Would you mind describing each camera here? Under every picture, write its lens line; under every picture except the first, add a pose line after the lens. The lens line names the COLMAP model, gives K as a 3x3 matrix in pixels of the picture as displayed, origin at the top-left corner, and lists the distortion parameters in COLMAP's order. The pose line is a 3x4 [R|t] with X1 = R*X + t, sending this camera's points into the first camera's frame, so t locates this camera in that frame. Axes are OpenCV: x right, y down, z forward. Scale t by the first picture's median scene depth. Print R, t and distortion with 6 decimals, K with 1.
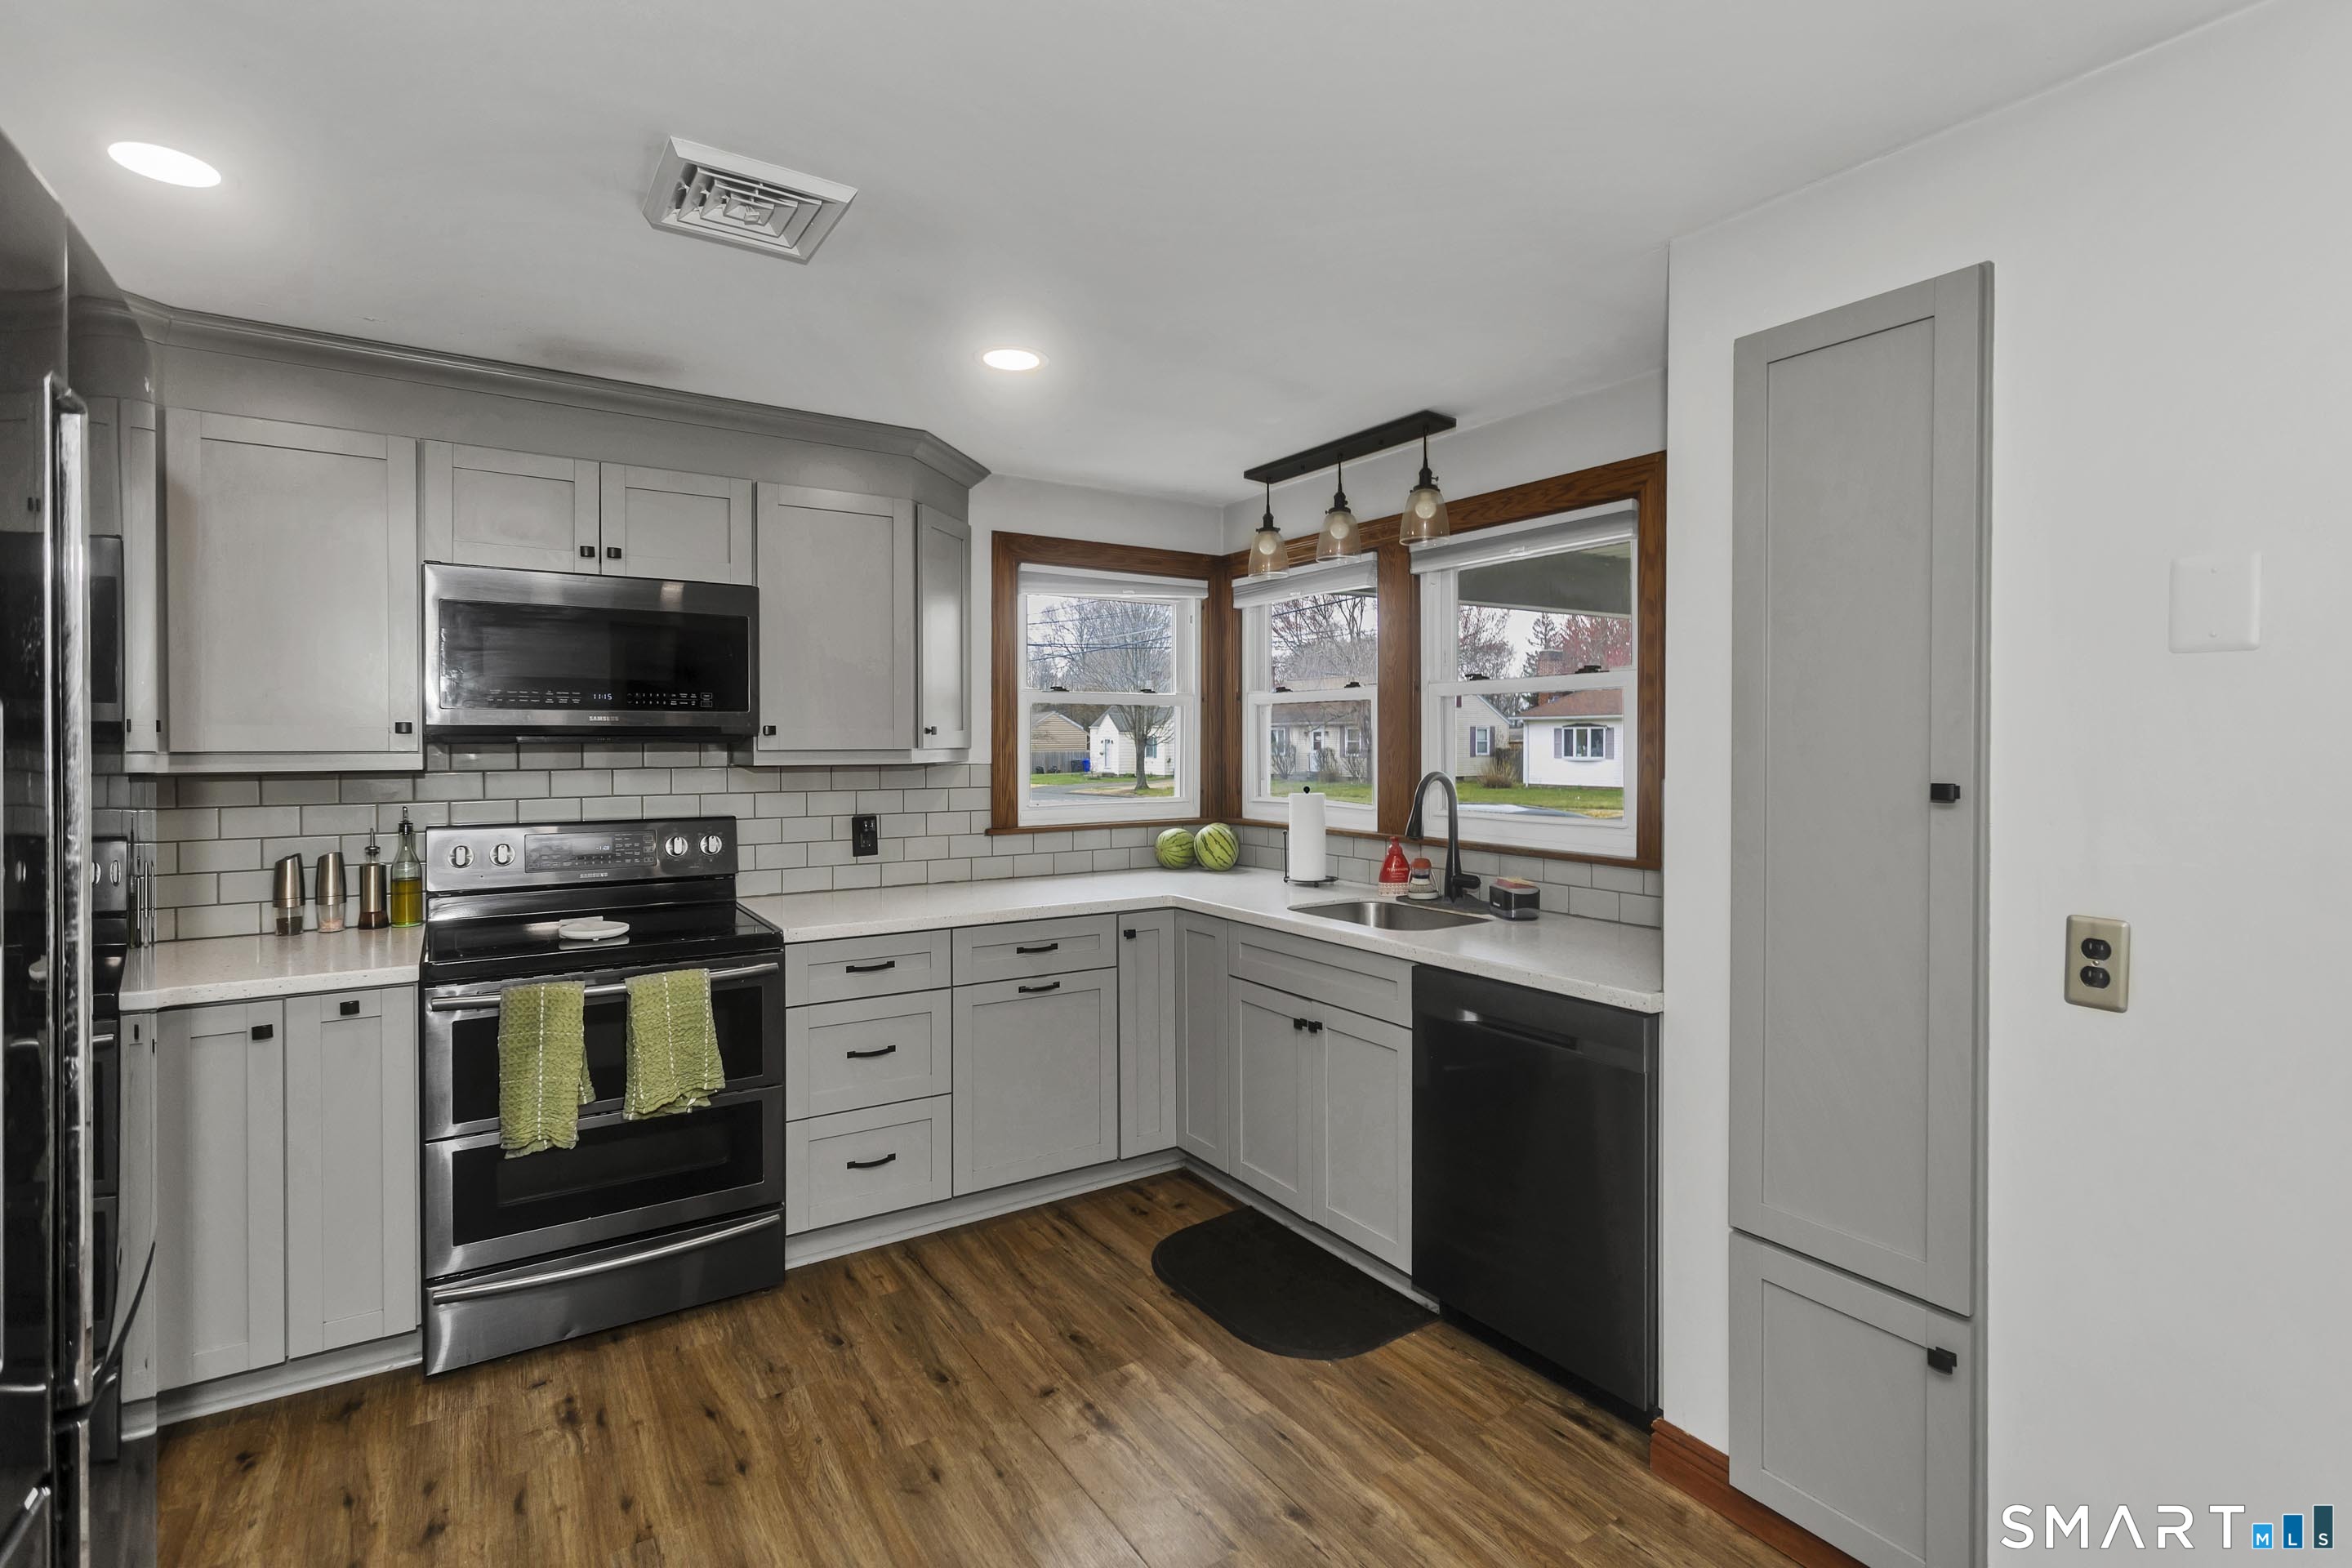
lens RADIAL K [[1099.1, 0, 1169.0], [0, 1099.1, 748.1], [0, 0, 1]] dist [0.001417, 0.001035]
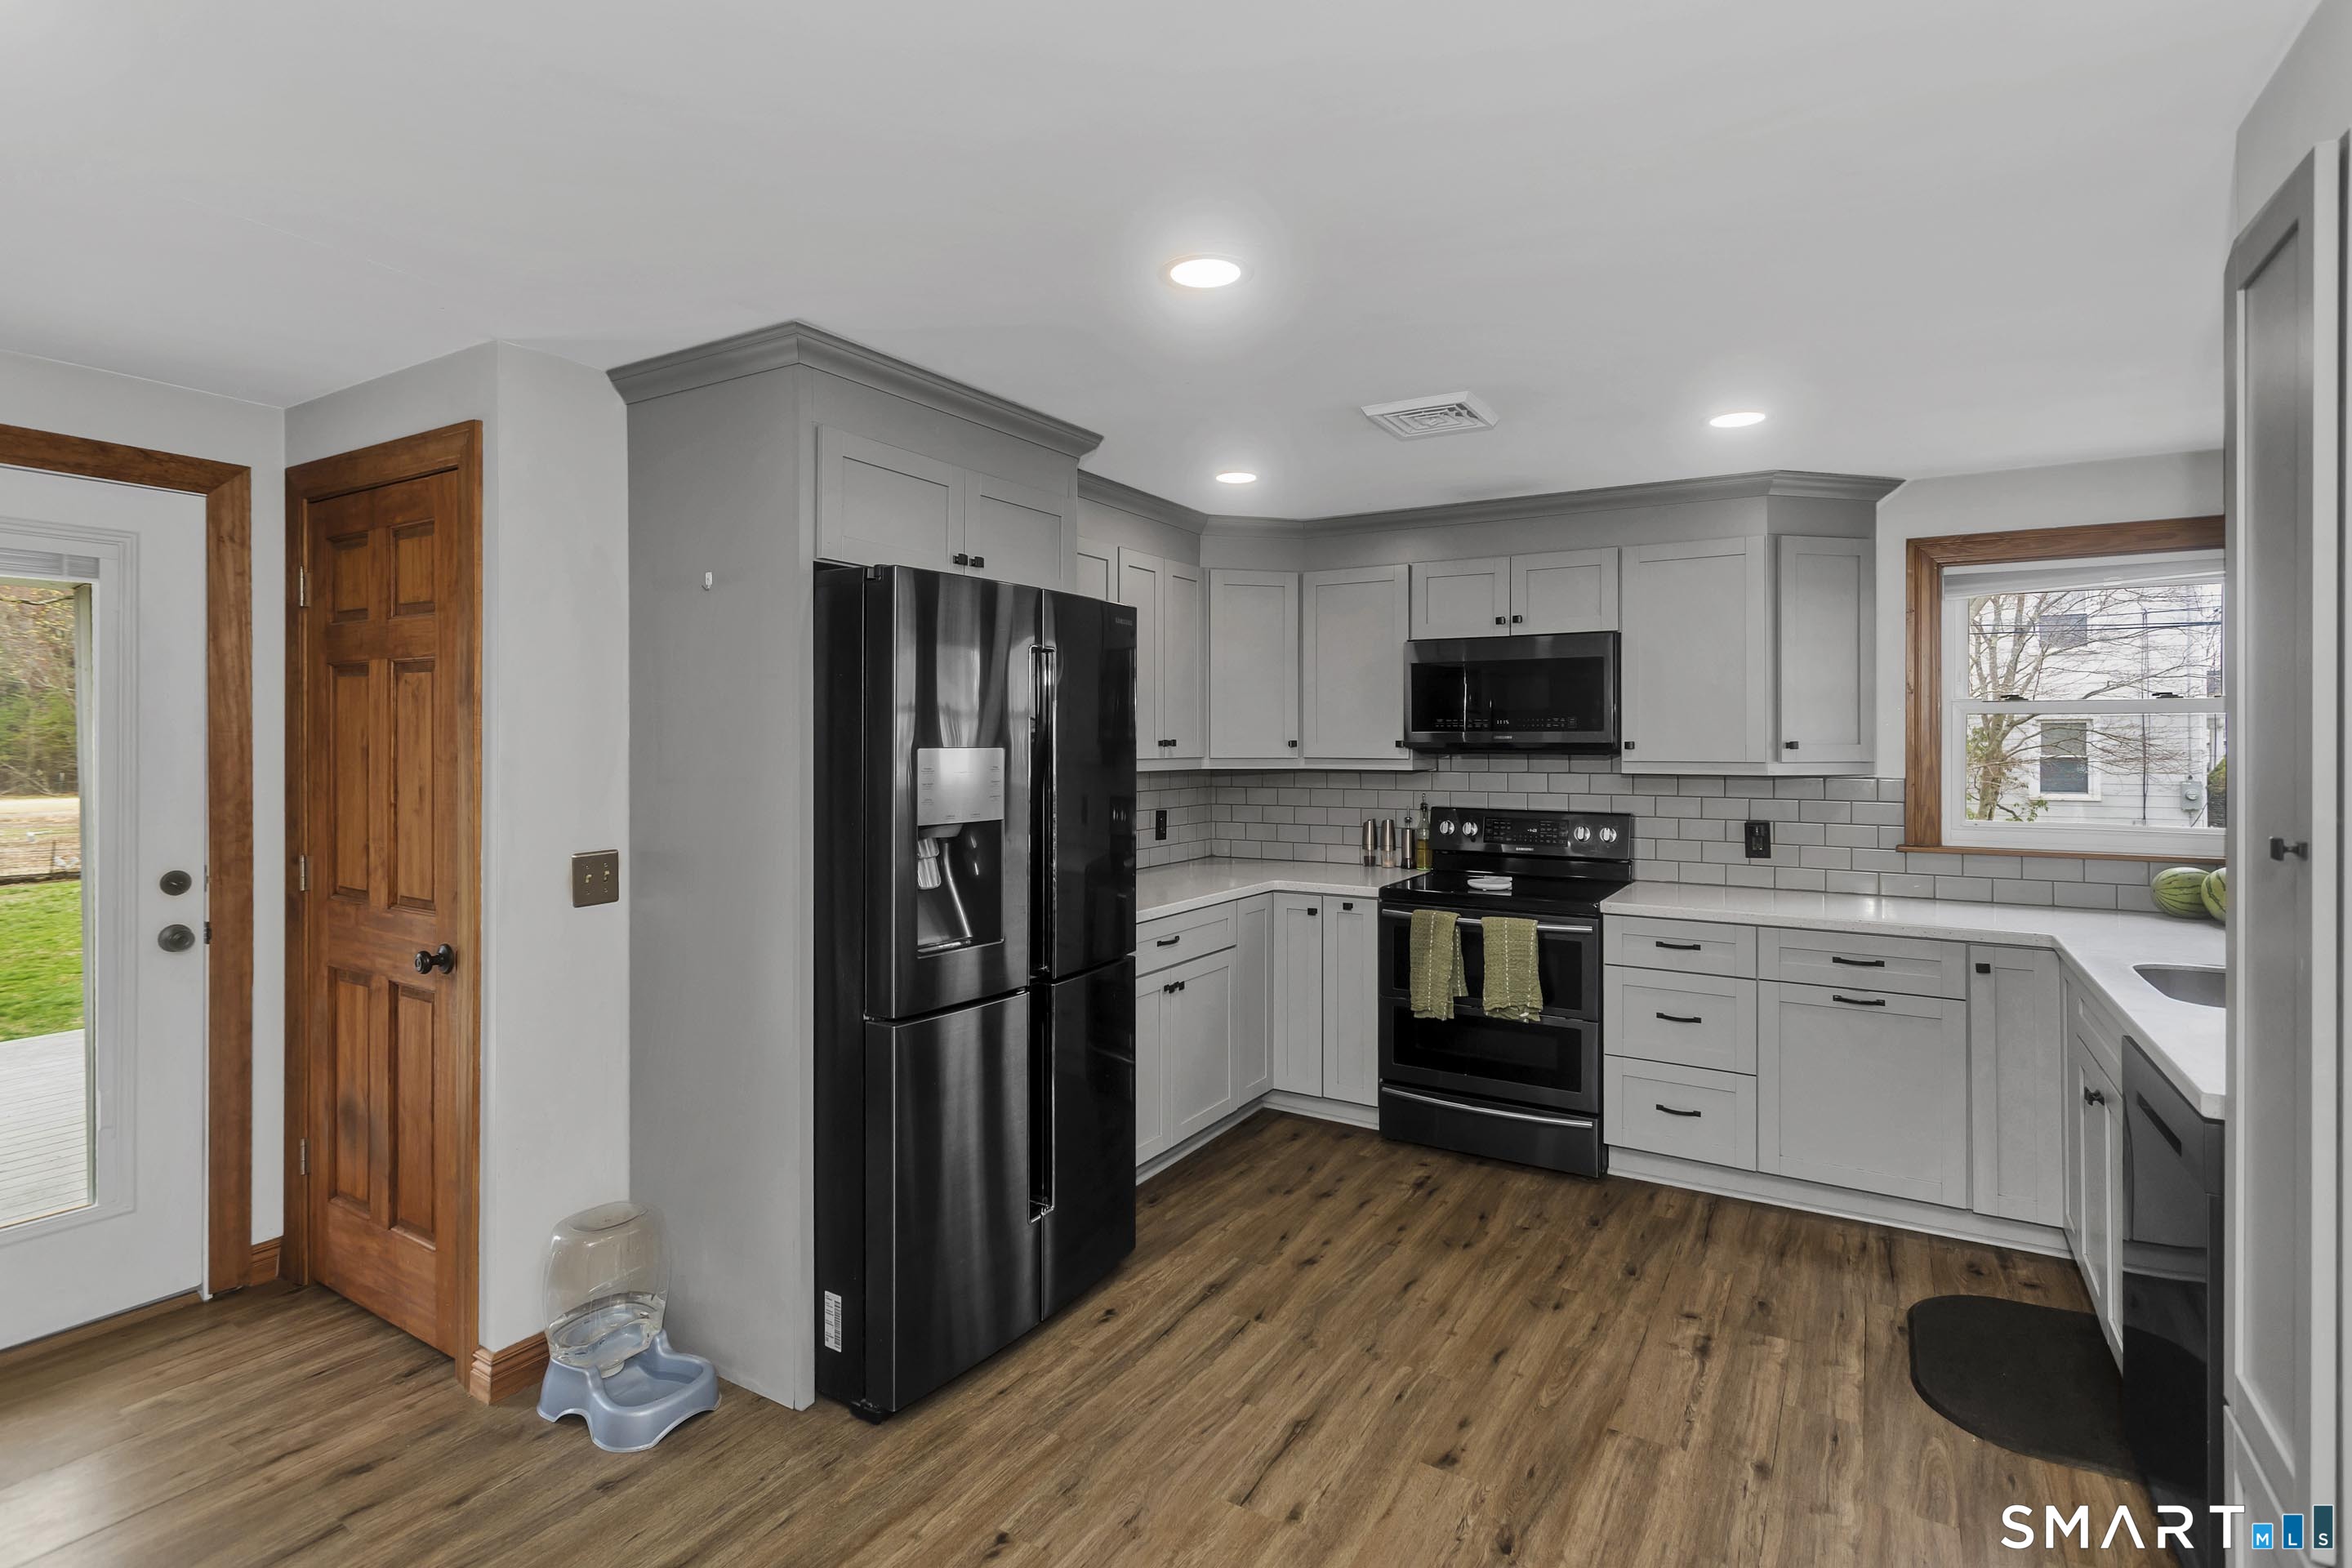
lens RADIAL K [[1150.8, 0, 1200.3], [0, 1150.8, 734.1], [0, 0, 1]] dist [0.000644, 0.000160]
pose [[0.441493, -0.003645, -0.897257, 0.648345], [-0.007388, 0.999943, -0.007697, -0.016674], [0.897234, 0.010027, 0.441441, -0.011887]]
